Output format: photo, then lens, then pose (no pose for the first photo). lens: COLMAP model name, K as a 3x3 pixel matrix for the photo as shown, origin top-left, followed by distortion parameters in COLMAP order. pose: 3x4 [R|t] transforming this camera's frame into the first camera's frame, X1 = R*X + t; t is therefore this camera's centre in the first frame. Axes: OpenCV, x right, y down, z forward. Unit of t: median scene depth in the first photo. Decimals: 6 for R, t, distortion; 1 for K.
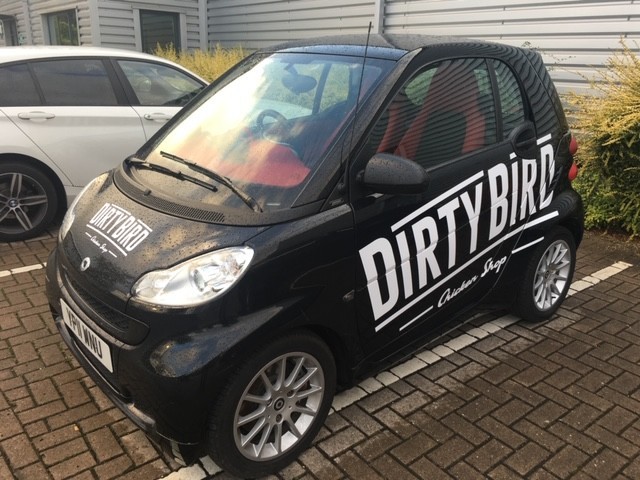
lens RADIAL K [[547.9, 0, 317.9], [0, 547.9, 241.0], [0, 0, 1]] dist [0.005768, -0.011132]
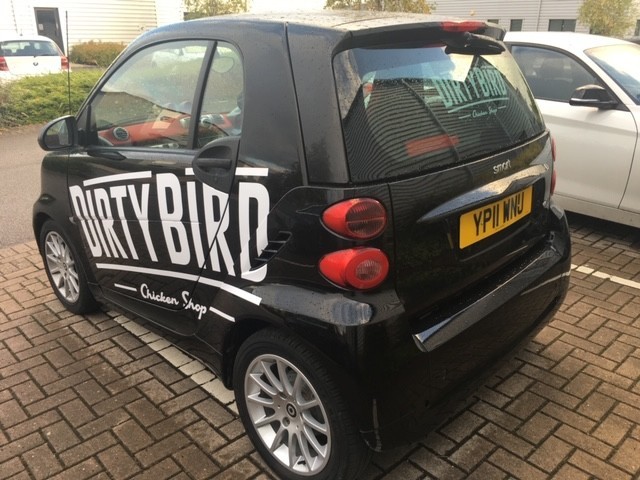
lens RADIAL K [[547.9, 0, 318.0], [0, 547.9, 239.0], [0, 0, 1]] dist [0.005768, -0.011132]
pose [[0.100703, 0.331219, -0.938164, 1.105239], [-0.323357, 0.902662, 0.283976, -0.341587], [0.940903, 0.274764, 0.198003, 1.042559]]
